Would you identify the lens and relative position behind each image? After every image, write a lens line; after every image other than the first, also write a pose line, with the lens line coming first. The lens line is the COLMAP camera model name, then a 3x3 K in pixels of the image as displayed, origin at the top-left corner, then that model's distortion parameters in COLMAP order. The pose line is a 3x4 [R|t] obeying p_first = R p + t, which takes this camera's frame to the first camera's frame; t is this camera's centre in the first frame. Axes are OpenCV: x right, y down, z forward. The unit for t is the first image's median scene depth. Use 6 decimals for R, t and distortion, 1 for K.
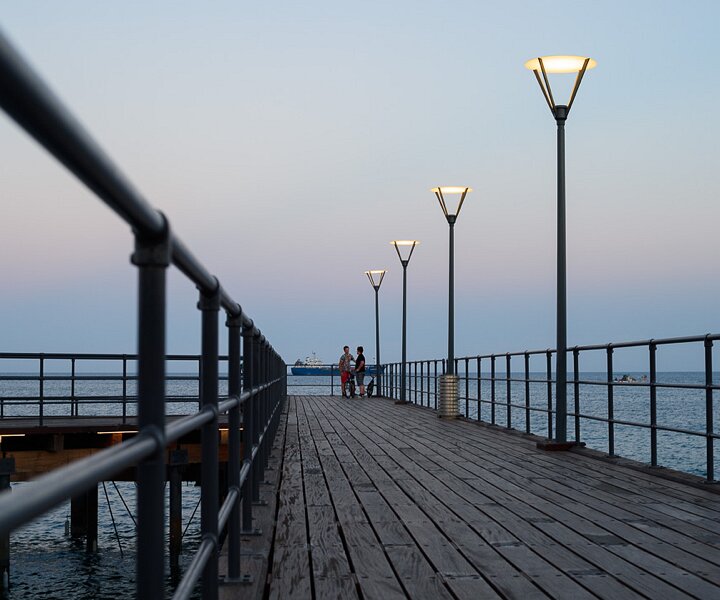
lens RADIAL K [[1294.2, 0, 362.0], [0, 1294.2, 300.7], [0, 0, 1]] dist [-0.088226, 0.000000]
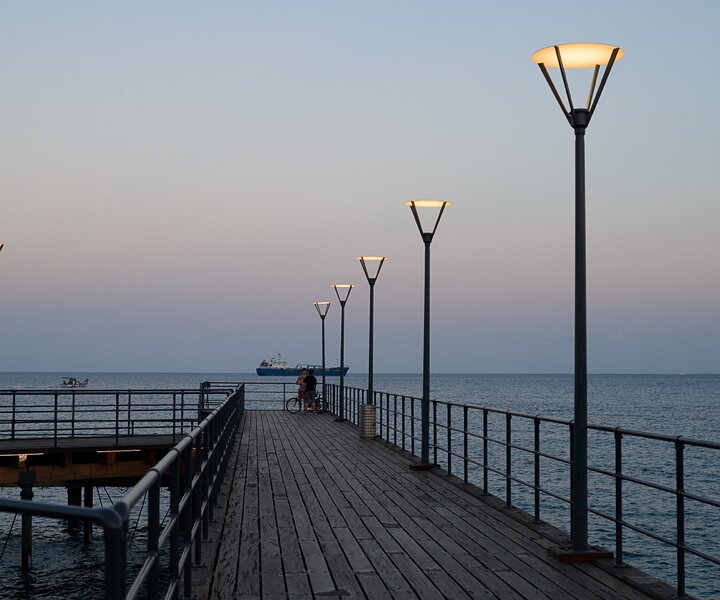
lens RADIAL K [[1294.2, 0, 358.1], [0, 1294.2, 299.3], [0, 0, 1]] dist [-0.088226, 0.000000]
pose [[0.999654, 0.005044, 0.025807, 0.039417], [-0.005009, 0.999986, -0.001430, -0.074465], [-0.025813, 0.001300, 0.999666, -0.460814]]
